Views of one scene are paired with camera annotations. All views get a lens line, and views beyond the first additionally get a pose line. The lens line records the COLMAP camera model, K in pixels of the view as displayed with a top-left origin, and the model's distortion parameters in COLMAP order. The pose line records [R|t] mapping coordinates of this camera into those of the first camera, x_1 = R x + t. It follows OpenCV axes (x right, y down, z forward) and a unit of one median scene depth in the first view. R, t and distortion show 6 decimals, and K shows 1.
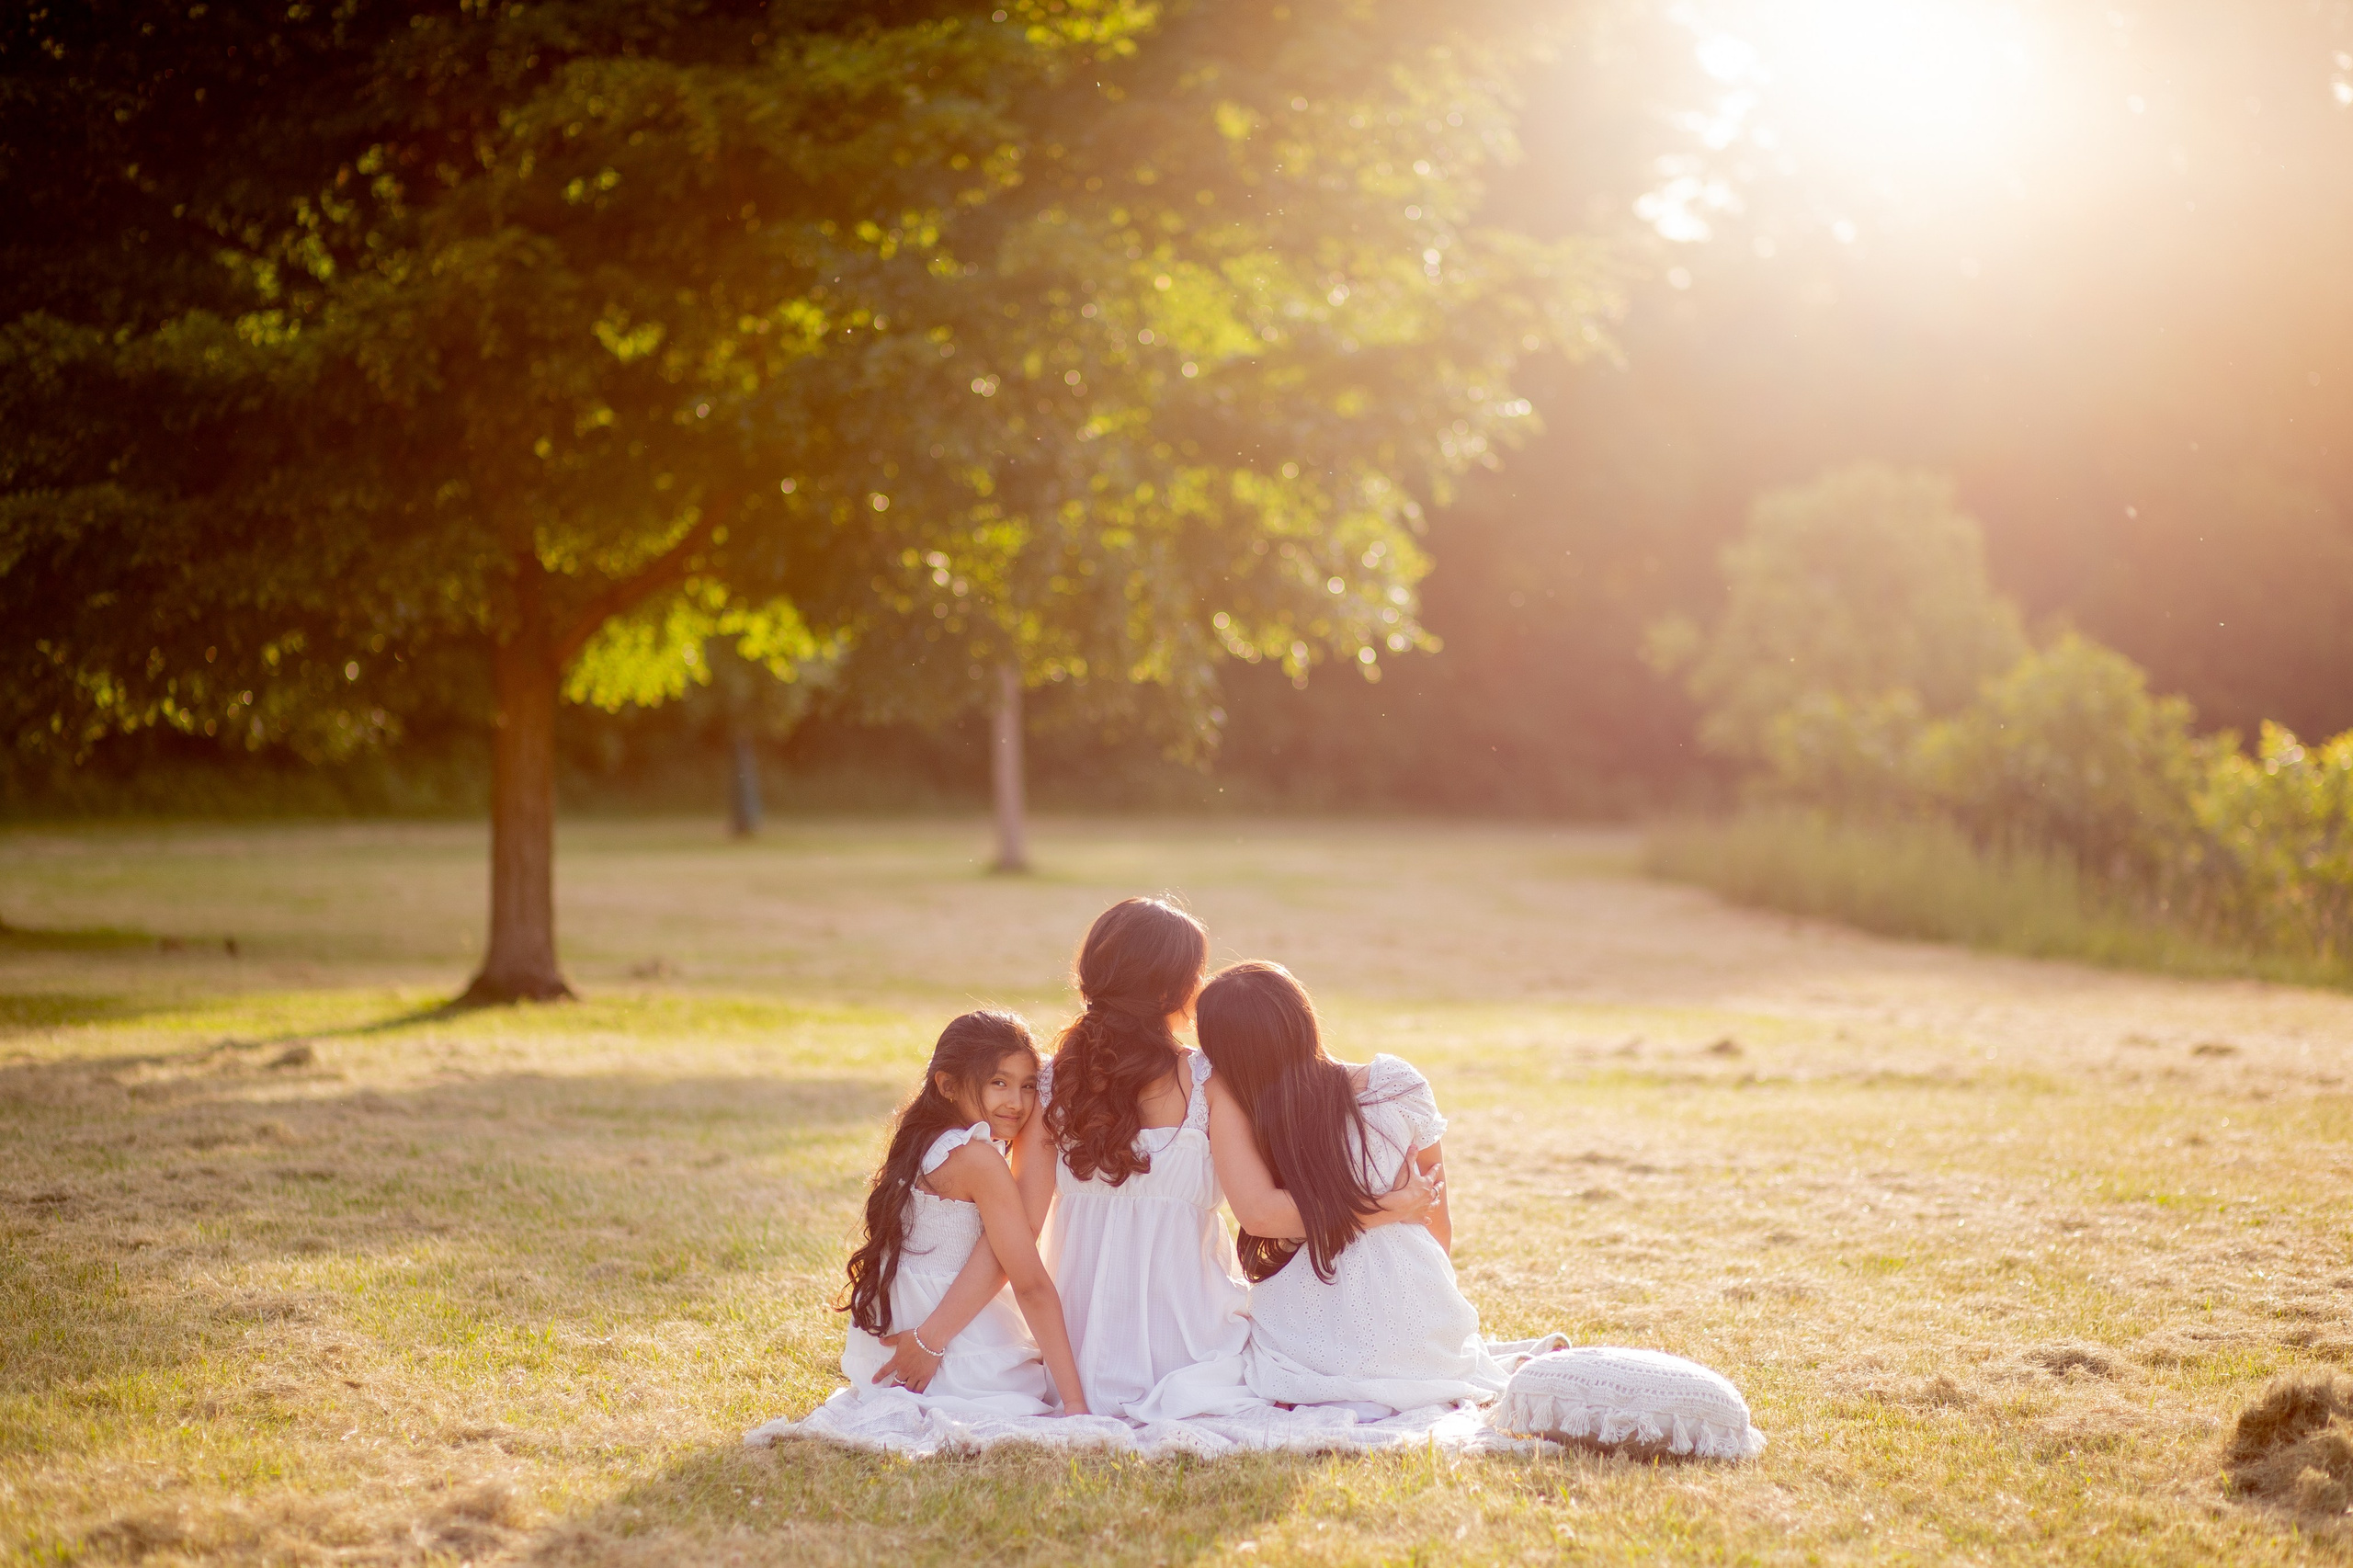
lens RADIAL K [[5906.1, 0, 1229.1], [0, 5906.1, 781.5], [0, 0, 1]] dist [-0.109158, -0.201791]
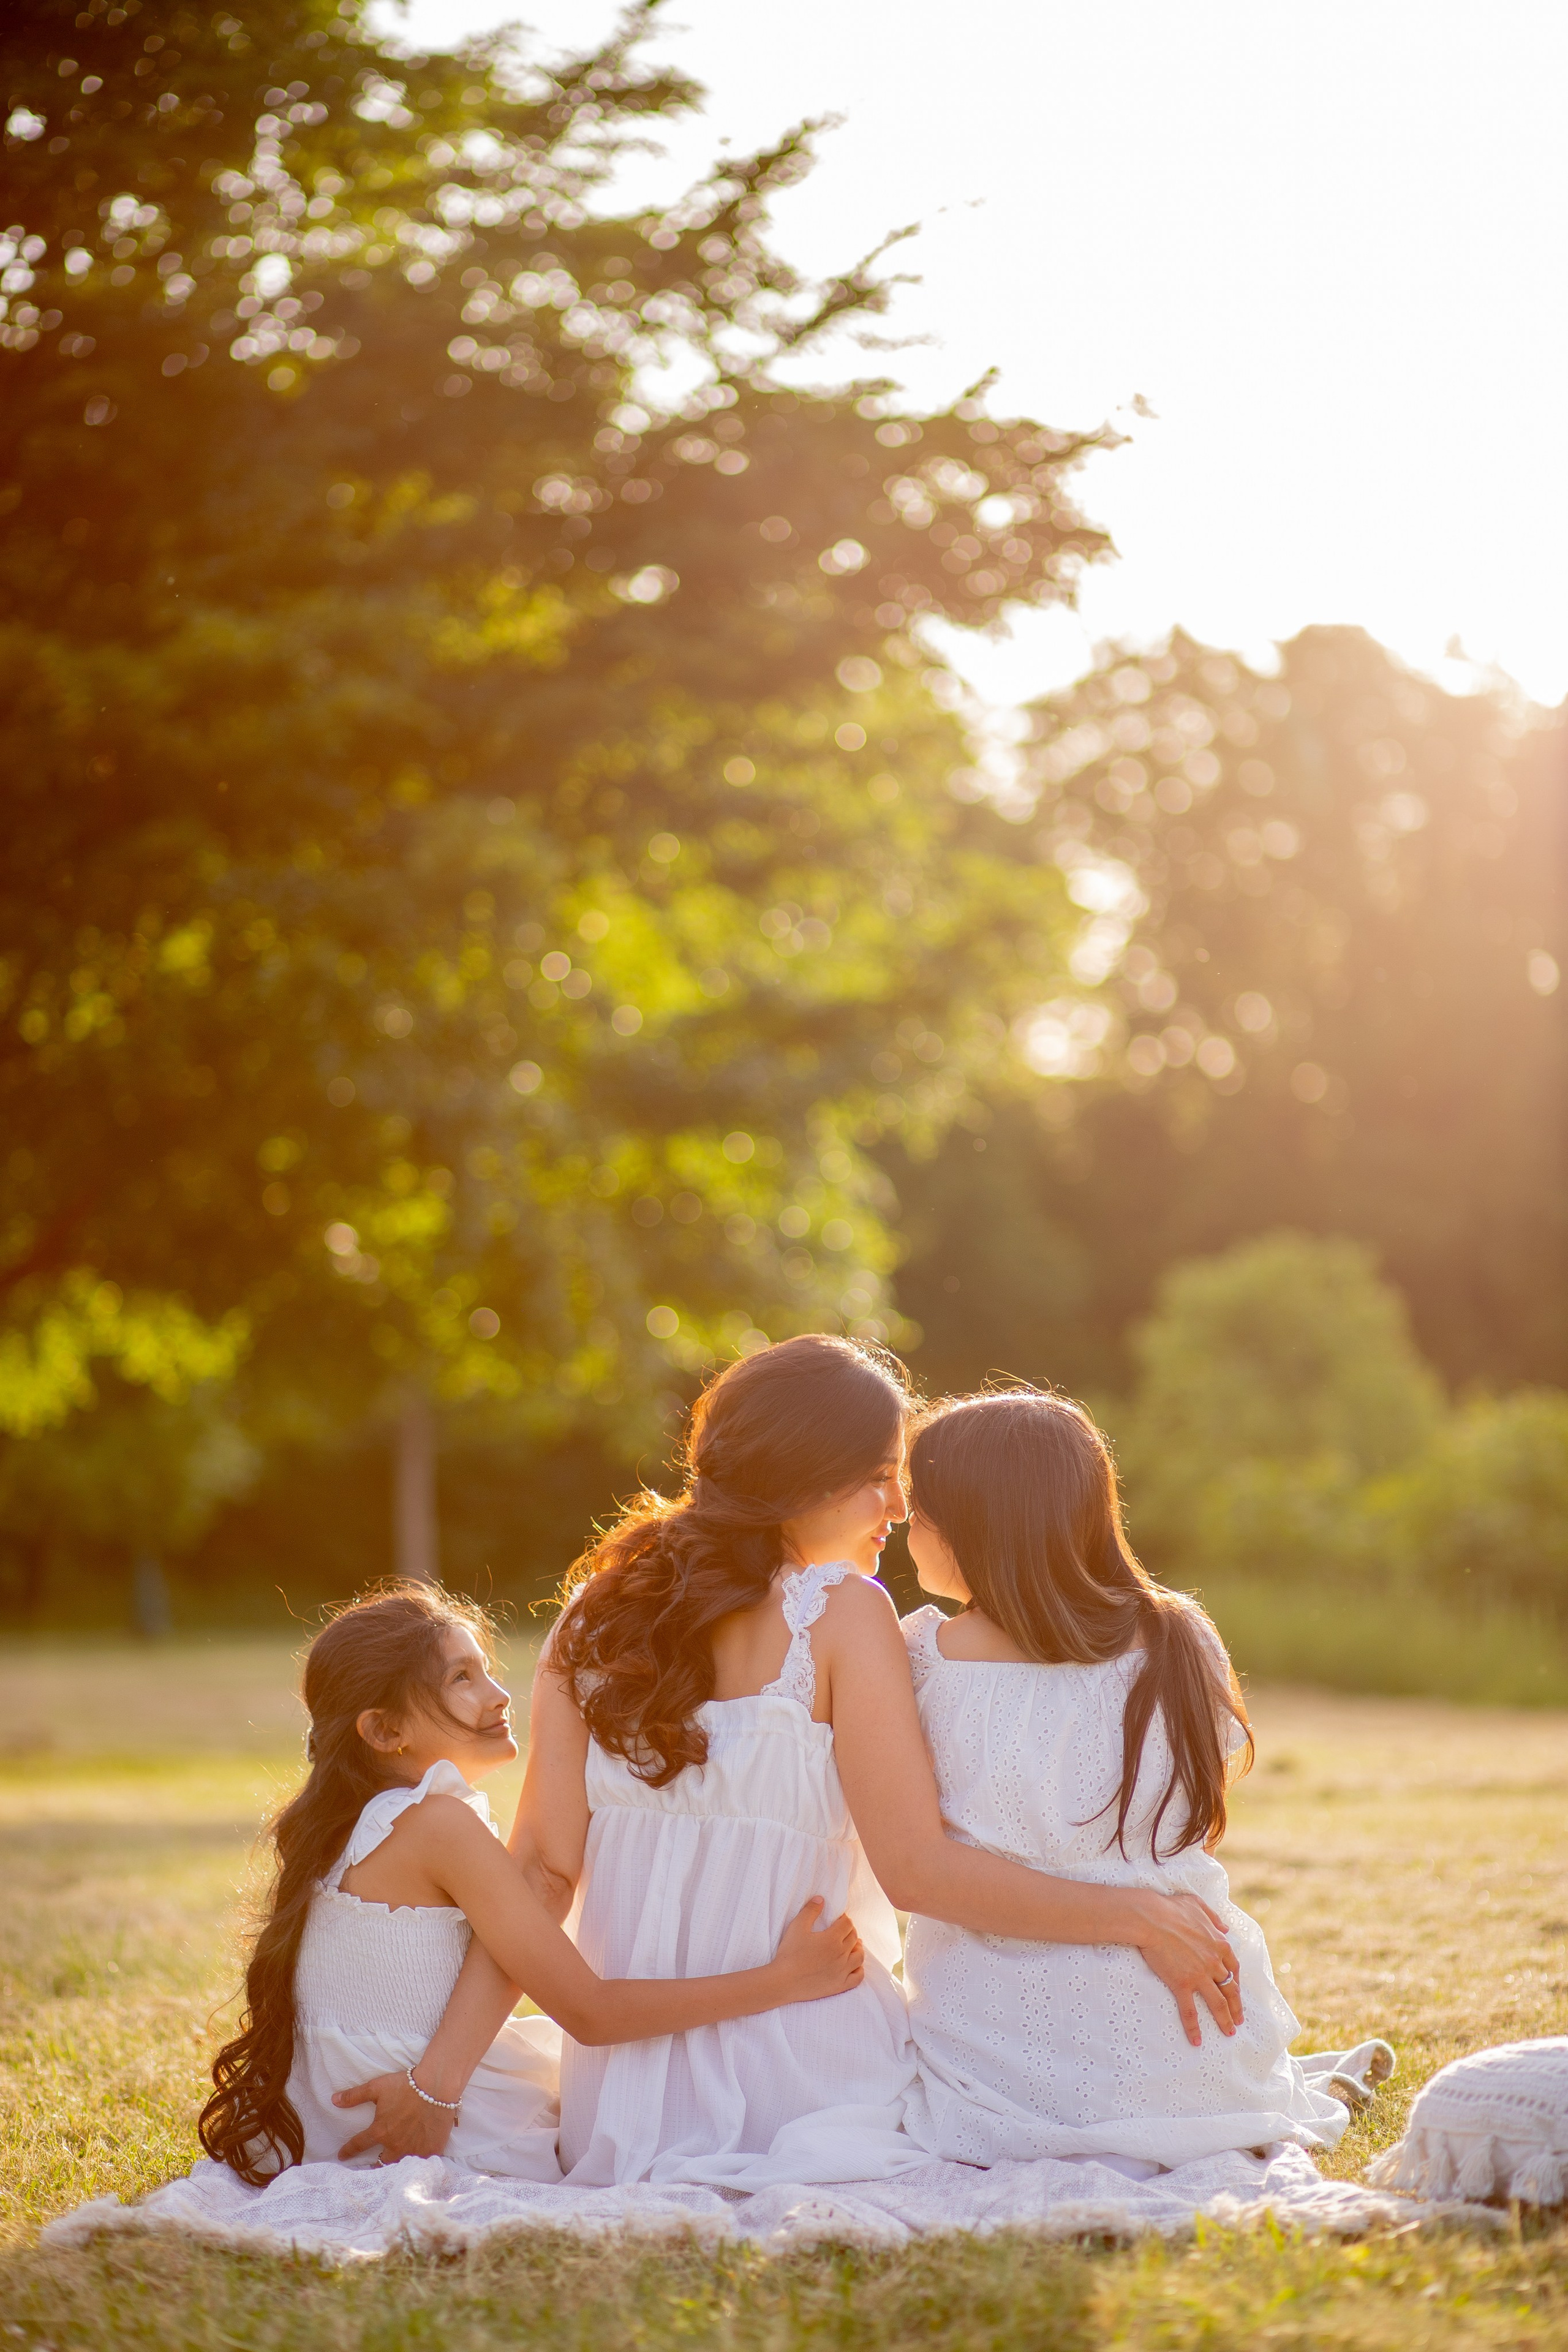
lens RADIAL K [[5613.5, 0, 784.0], [0, 5613.5, 1176.0], [0, 0, 1]] dist [0.031284, -2.076052]
pose [[0.999369, -0.017803, 0.030739, -0.010730], [0.020166, 0.996720, -0.078379, 0.022167], [-0.029243, 0.078950, 0.996450, 0.188187]]
